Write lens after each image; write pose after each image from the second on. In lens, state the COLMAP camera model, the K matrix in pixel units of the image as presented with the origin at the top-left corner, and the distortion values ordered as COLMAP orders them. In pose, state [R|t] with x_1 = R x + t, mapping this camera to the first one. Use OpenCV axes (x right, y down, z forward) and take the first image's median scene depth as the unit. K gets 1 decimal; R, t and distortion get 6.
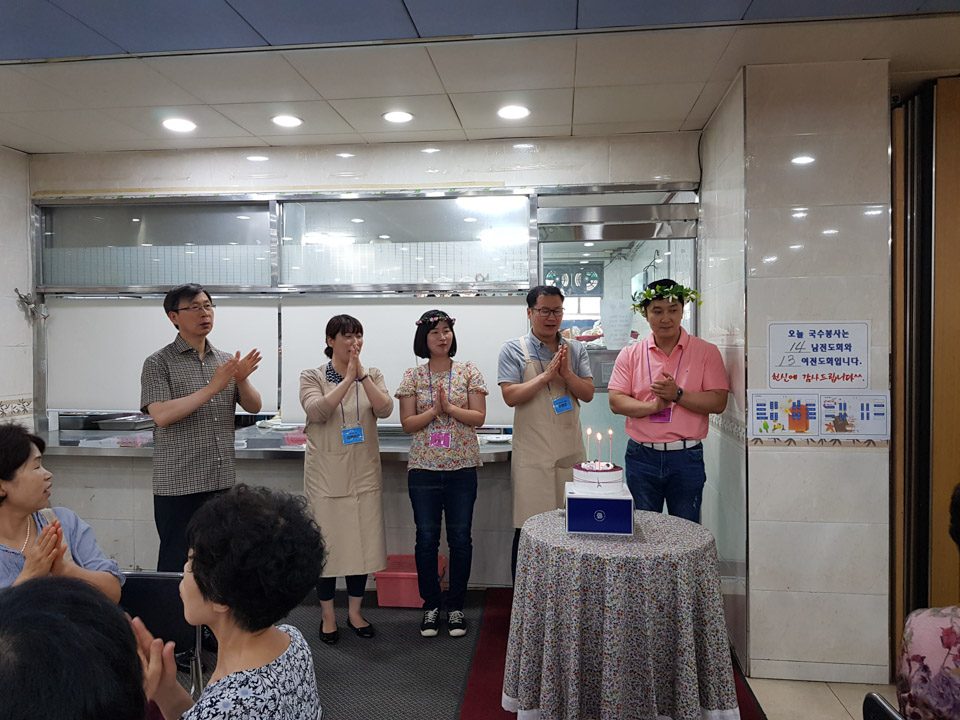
lens RADIAL K [[746.3, 0, 463.5], [0, 746.3, 353.5], [0, 0, 1]] dist [0.040025, -0.062789]
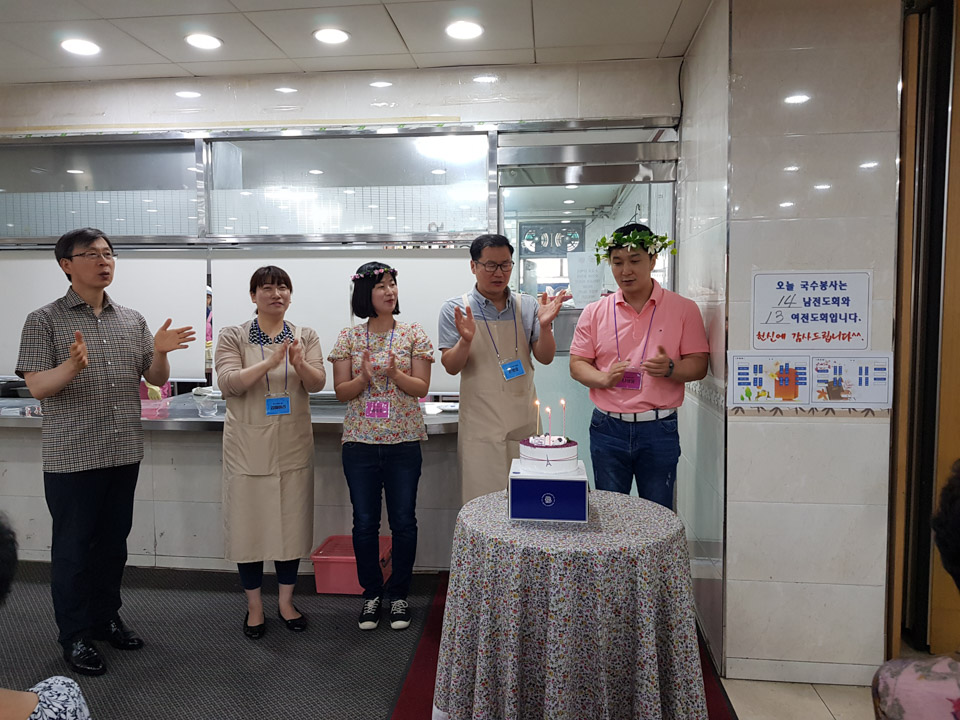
lens RADIAL K [[746.3, 0, 459.8], [0, 746.3, 353.1], [0, 0, 1]] dist [0.040025, -0.062789]
pose [[0.999962, -0.000072, 0.008667, 0.055359], [-0.000305, 0.999052, 0.043521, 0.011649], [-0.008661, -0.043522, 0.999015, 0.124697]]
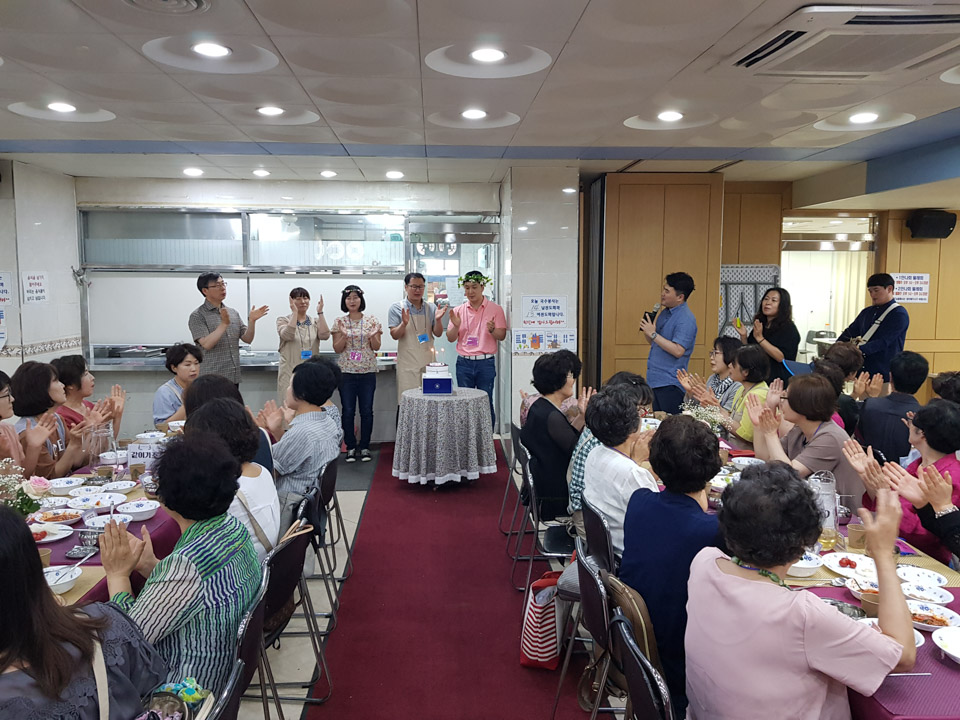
lens RADIAL K [[746.3, 0, 476.7], [0, 746.3, 354.9], [0, 0, 1]] dist [0.040025, -0.062789]
pose [[0.983057, -0.011575, 0.182935, -0.075061], [-0.002622, 0.997014, 0.077175, -0.031399], [-0.183282, -0.076347, 0.980091, -0.846548]]
